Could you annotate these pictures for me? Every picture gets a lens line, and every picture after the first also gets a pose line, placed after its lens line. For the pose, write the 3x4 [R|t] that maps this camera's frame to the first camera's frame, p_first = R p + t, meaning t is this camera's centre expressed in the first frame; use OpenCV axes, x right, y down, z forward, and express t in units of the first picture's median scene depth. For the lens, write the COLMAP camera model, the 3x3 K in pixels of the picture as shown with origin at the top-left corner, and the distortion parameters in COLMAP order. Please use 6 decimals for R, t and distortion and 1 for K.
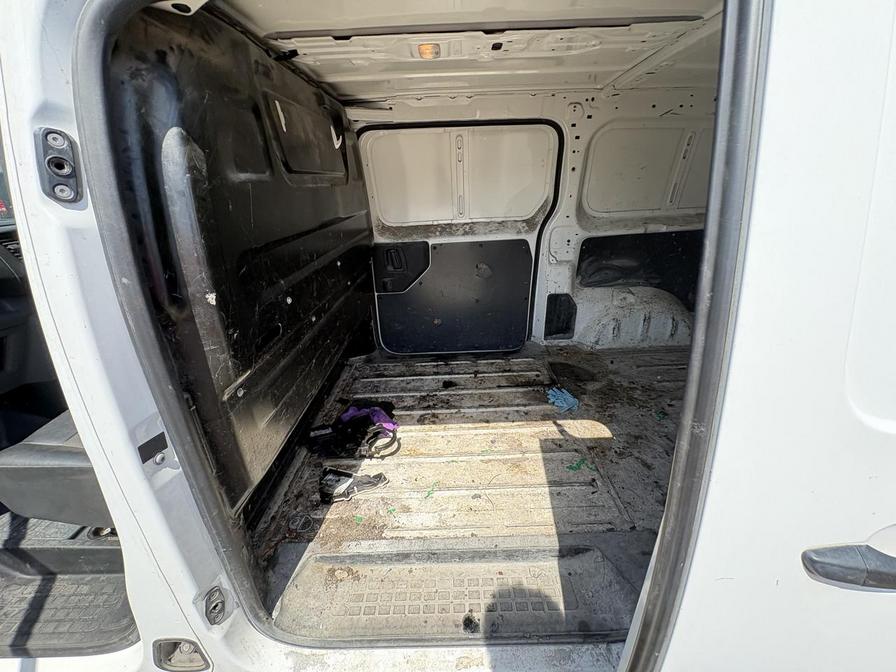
lens RADIAL K [[355.1, 0, 448.2], [0, 355.1, 338.4], [0, 0, 1]] dist [0.000509, -0.000070]
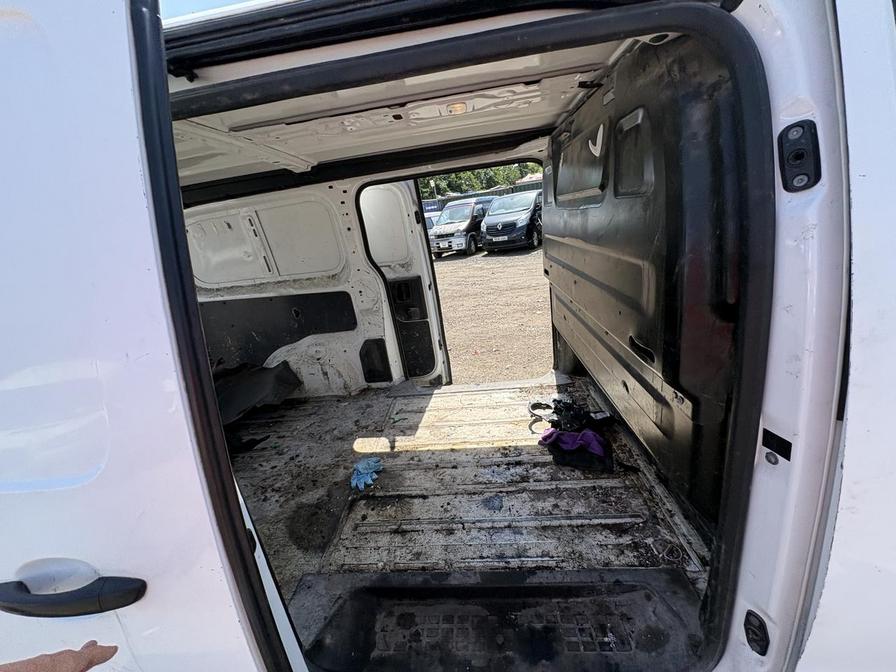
lens RADIAL K [[357.9, 0, 447.5], [0, 357.9, 339.3], [0, 0, 1]] dist [0.002369, 0.000173]
pose [[-0.984923, 0.131164, 0.112799, -0.036056], [0.172917, 0.726809, 0.664717, -0.700145], [0.005204, 0.674200, -0.738531, 1.555175]]
